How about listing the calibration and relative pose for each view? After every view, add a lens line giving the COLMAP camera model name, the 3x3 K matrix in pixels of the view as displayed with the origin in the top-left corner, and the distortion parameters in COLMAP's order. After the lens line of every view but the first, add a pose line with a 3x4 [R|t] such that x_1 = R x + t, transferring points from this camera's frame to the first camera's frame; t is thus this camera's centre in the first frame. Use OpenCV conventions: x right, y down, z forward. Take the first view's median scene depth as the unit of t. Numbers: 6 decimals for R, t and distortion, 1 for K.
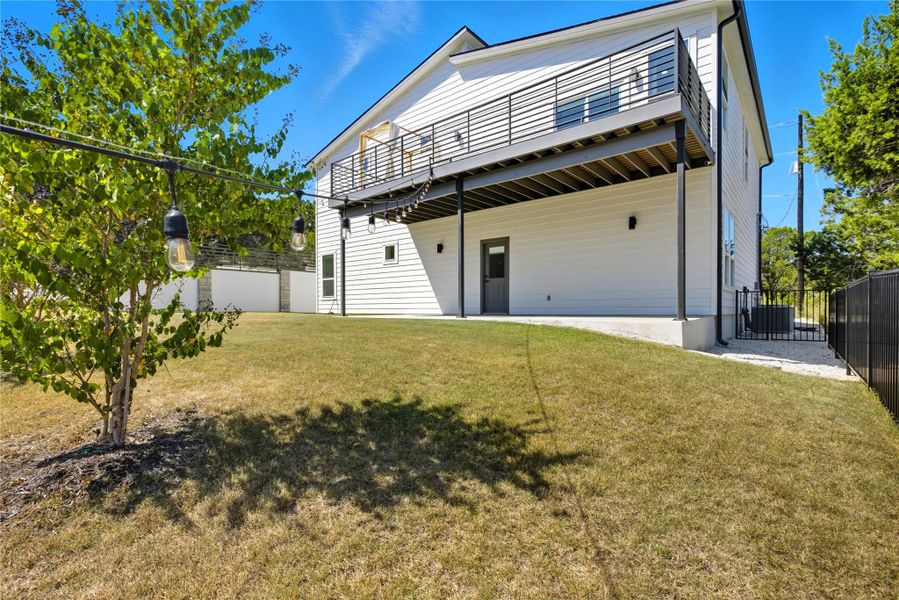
lens RADIAL K [[423.2, 0, 451.2], [0, 423.2, 312.6], [0, 0, 1]] dist [0.002419, 0.001331]
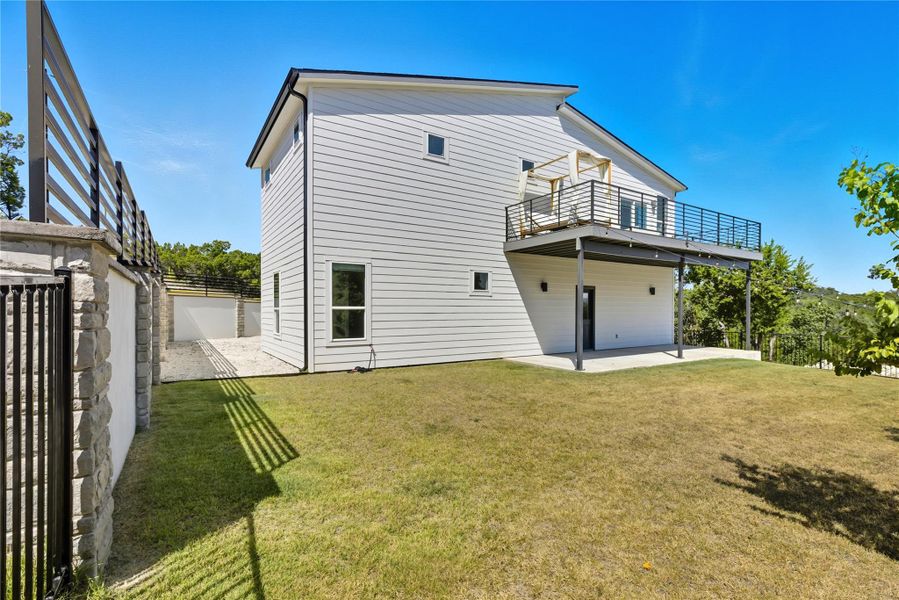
lens RADIAL K [[423.2, 0, 451.2], [0, 423.2, 312.6], [0, 0, 1]] dist [0.002419, 0.001331]
pose [[0.293209, -0.005671, 0.956032, -1.018676], [0.002976, 0.999983, 0.005019, -0.098595], [-0.956044, 0.001373, 0.293221, 0.922641]]
